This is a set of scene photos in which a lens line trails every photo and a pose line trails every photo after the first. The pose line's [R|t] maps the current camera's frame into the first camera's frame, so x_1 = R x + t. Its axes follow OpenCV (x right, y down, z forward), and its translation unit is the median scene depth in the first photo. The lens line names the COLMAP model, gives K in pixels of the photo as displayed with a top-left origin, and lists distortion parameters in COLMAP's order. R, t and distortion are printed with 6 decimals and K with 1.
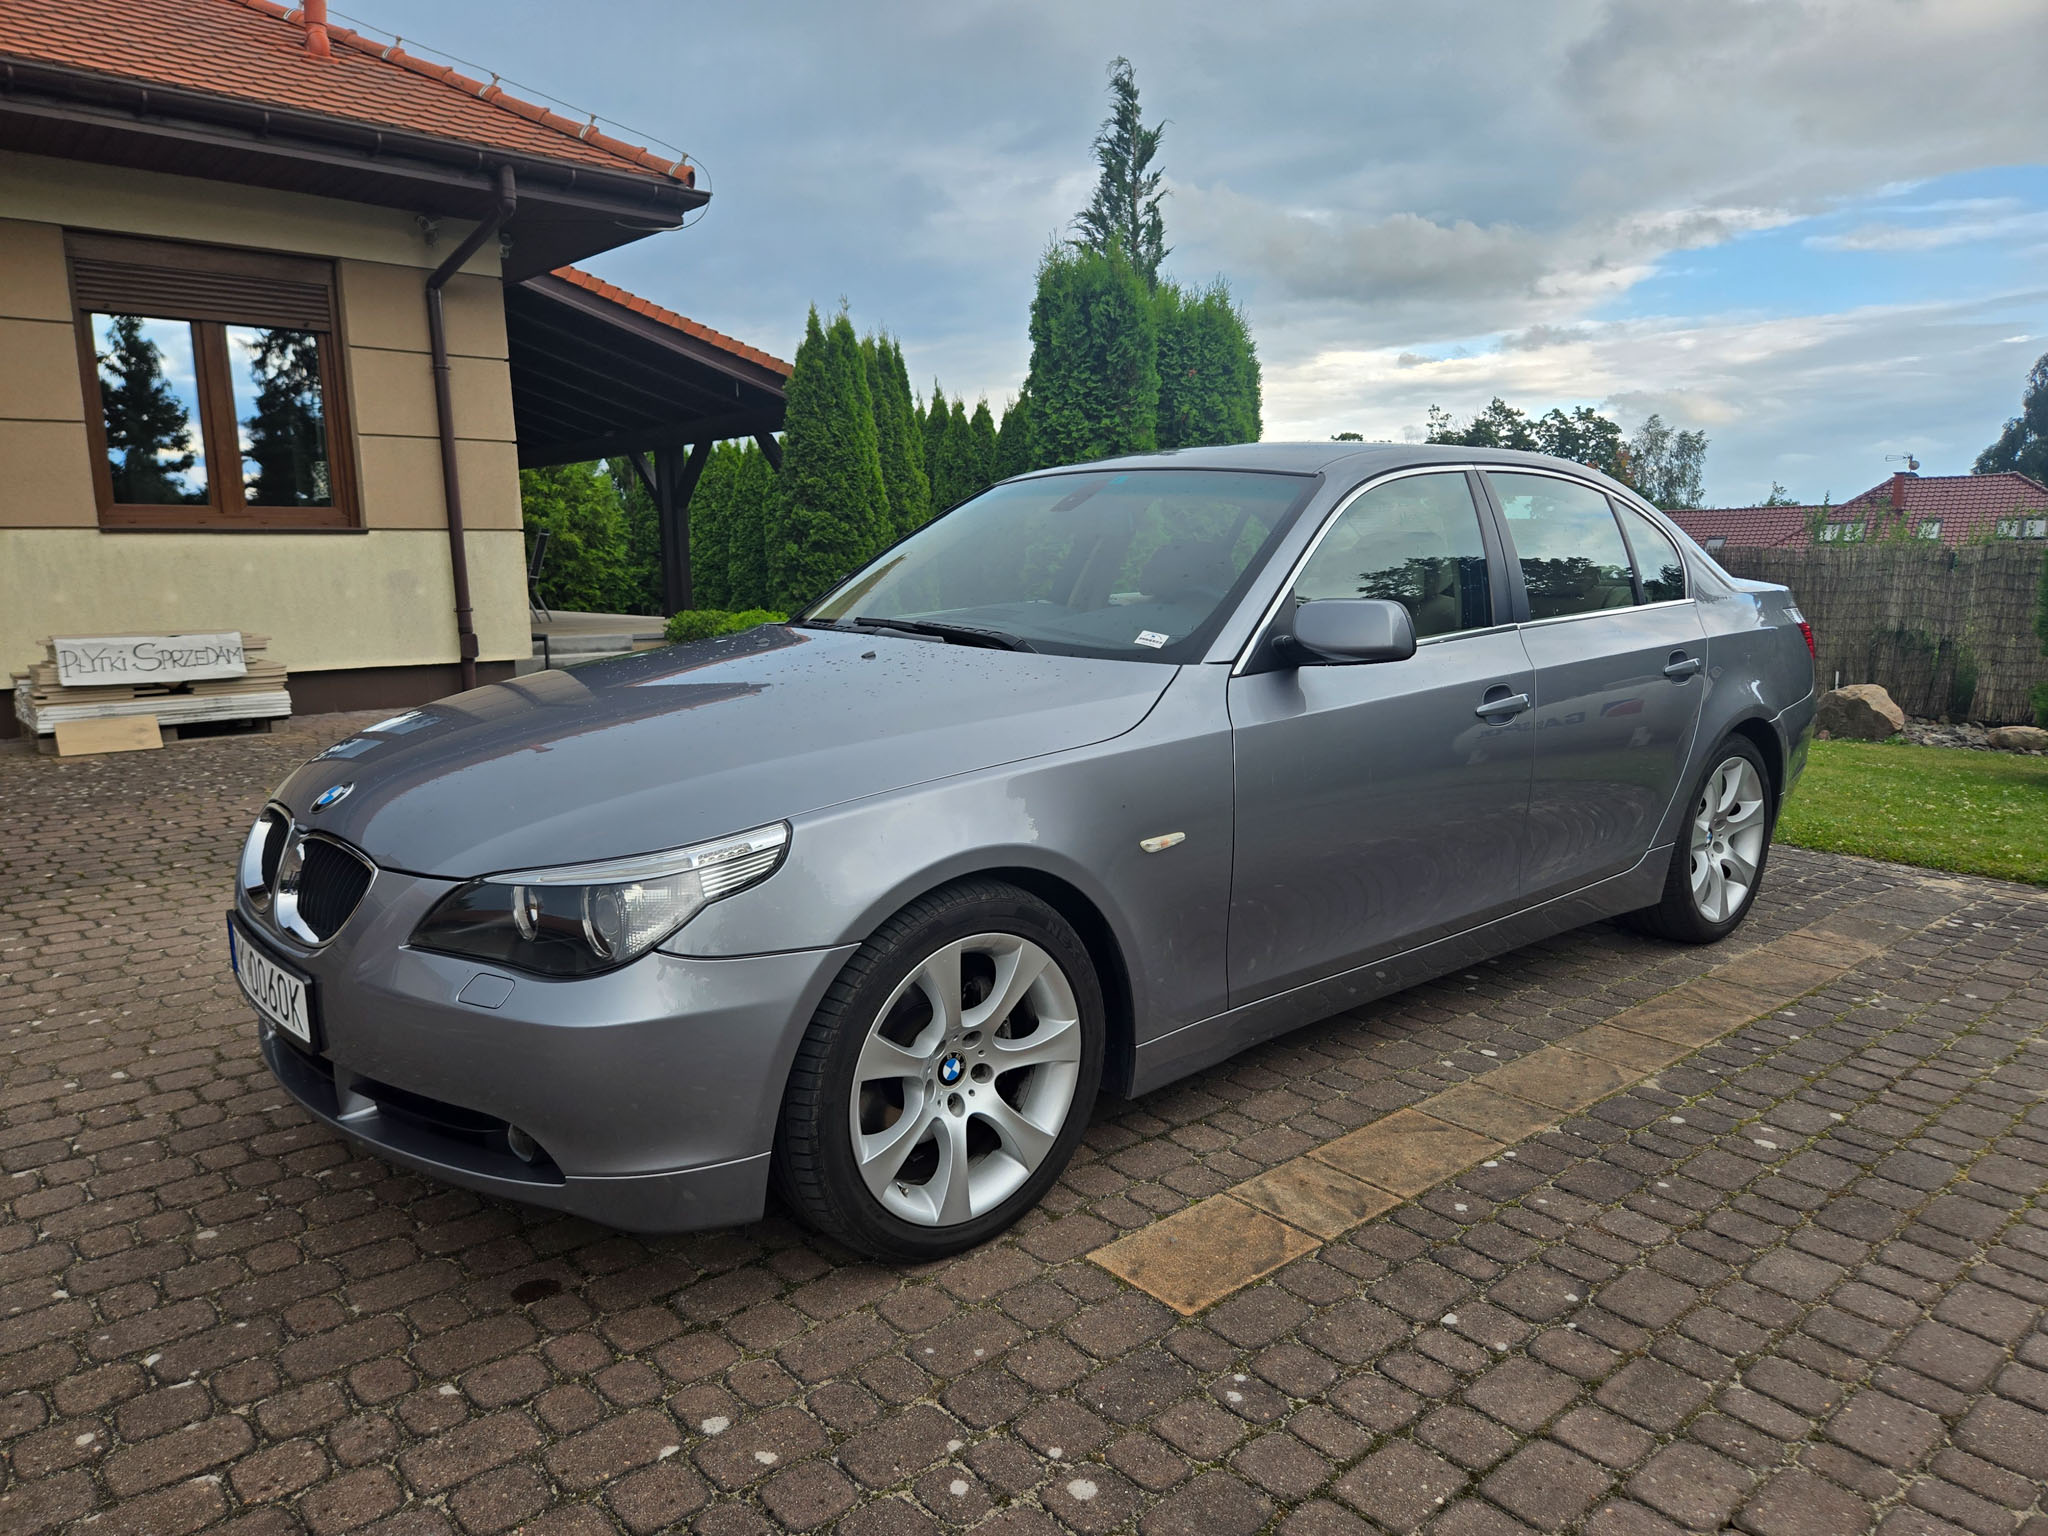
lens RADIAL K [[1371.8, 0, 1008.1], [0, 1371.8, 782.9], [0, 0, 1]] dist [0.075946, -0.067423]
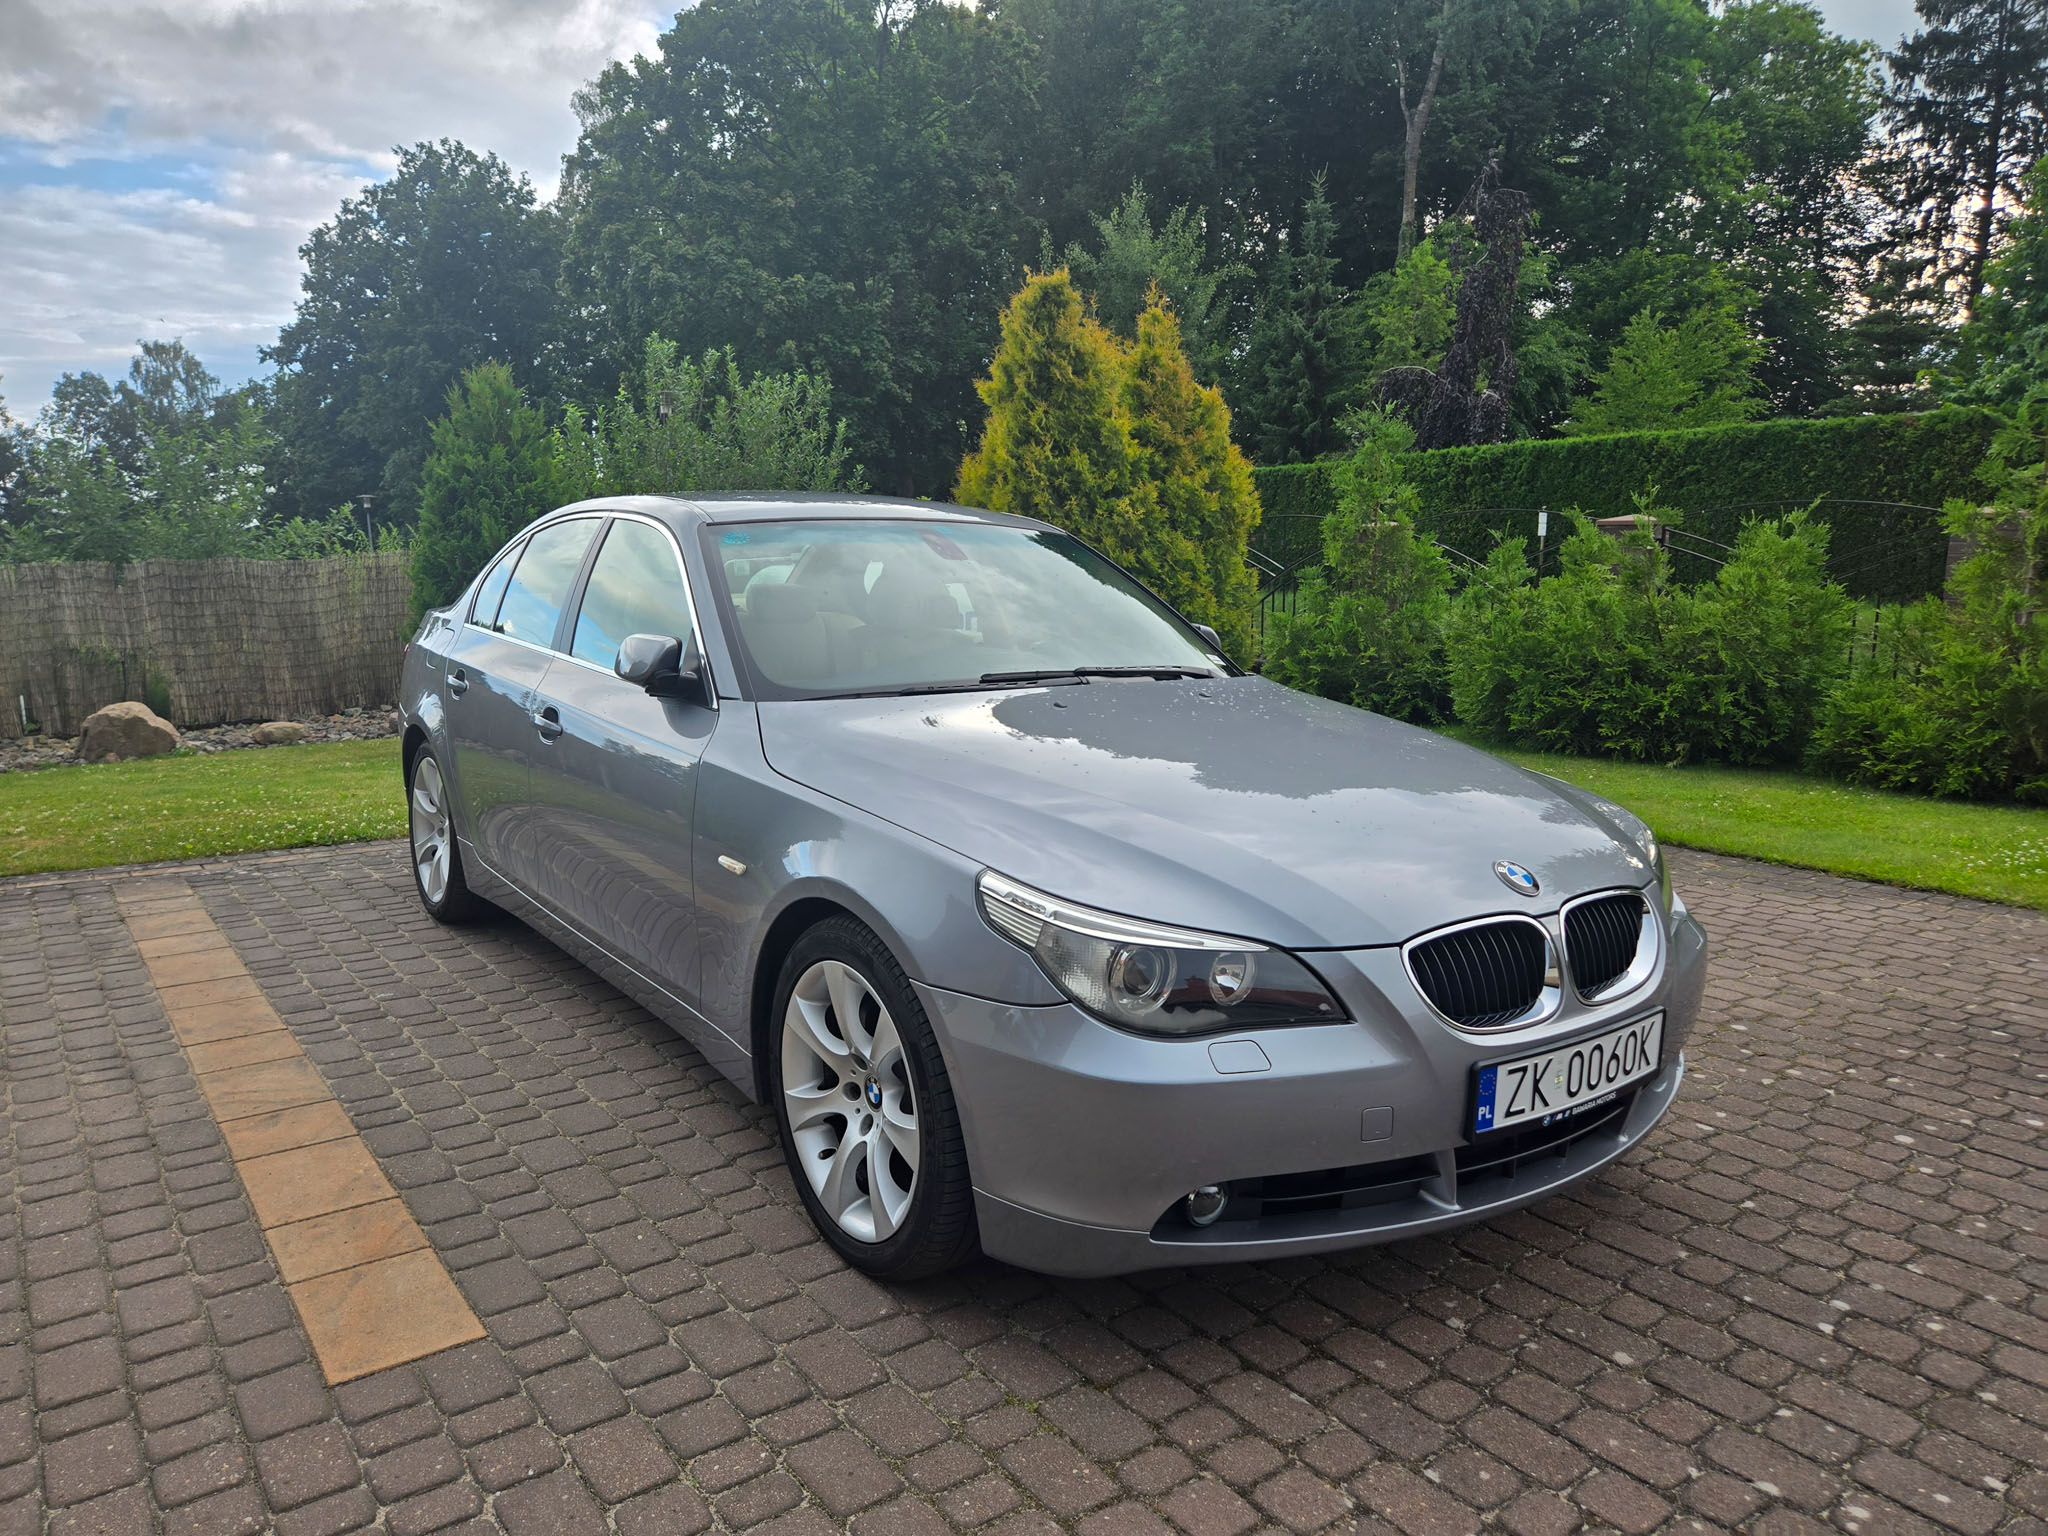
lens RADIAL K [[1369.2, 0, 1051.9], [0, 1369.2, 765.2], [0, 0, 1]] dist [0.082330, -0.065102]
pose [[0.069847, -0.151410, 0.986000, -0.906121], [0.164682, 0.976603, 0.138301, -0.159150], [-0.983871, 0.152716, 0.093147, 0.761759]]
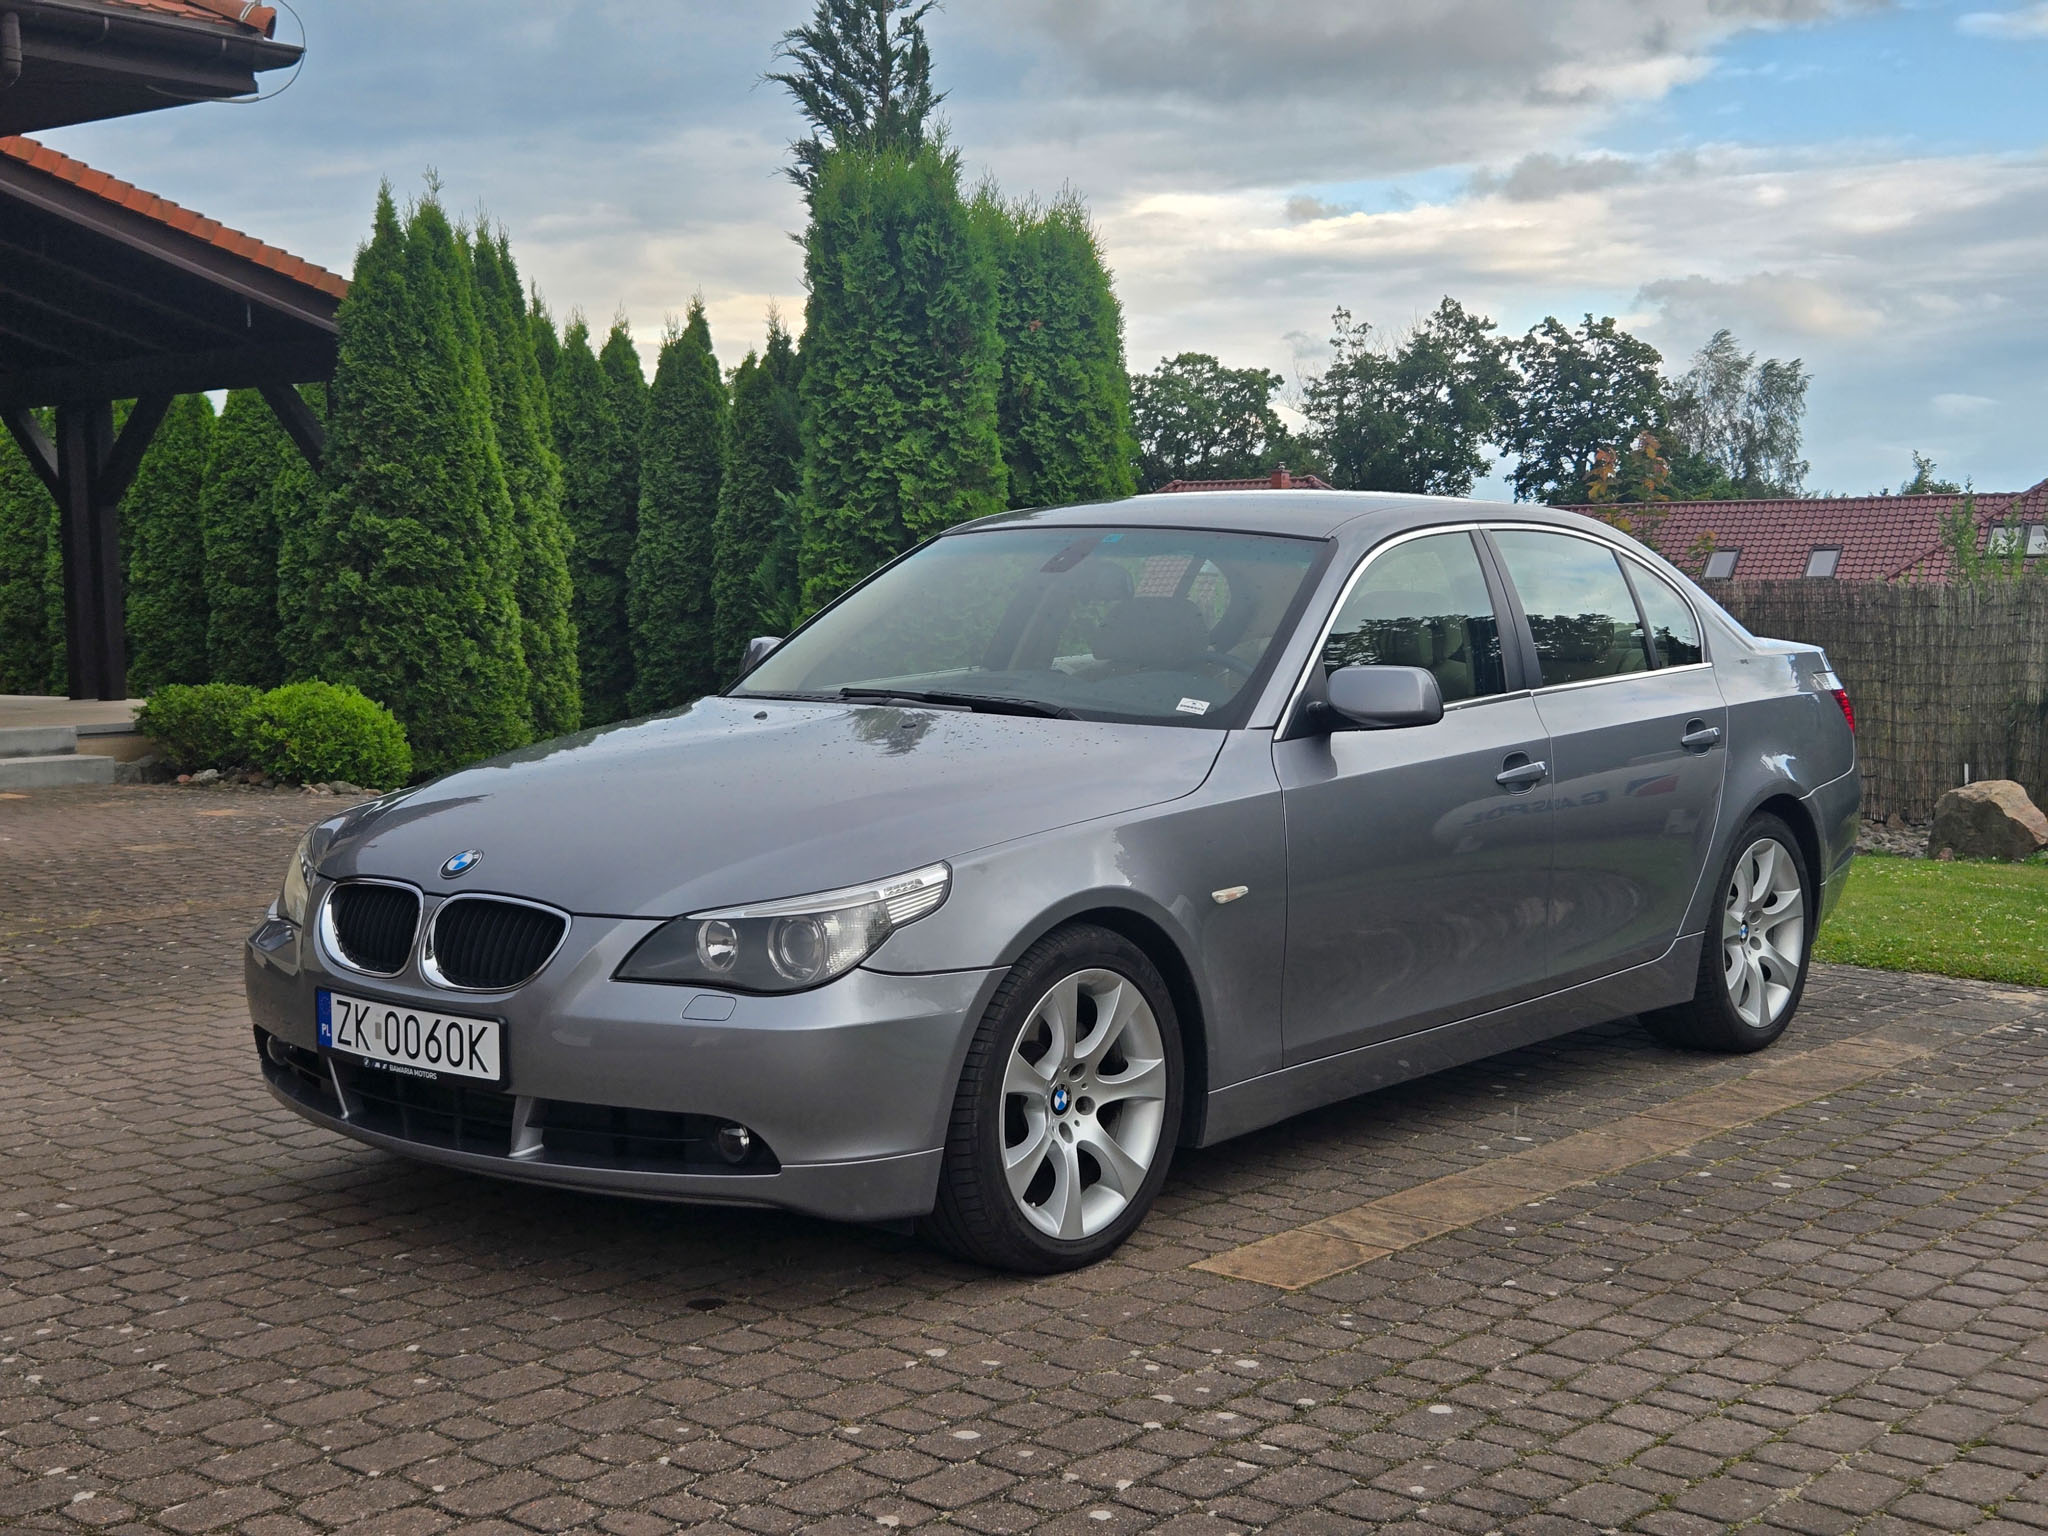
lens RADIAL K [[2705.5, 0, 1020.4], [0, 2705.5, 758.1], [0, 0, 1]] dist [0.084785, -0.092793]
pose [[0.984803, -0.012709, 0.173209, -0.265399], [0.029131, 0.995277, -0.092605, 0.082787], [-0.171214, 0.096243, 0.980522, -0.673870]]
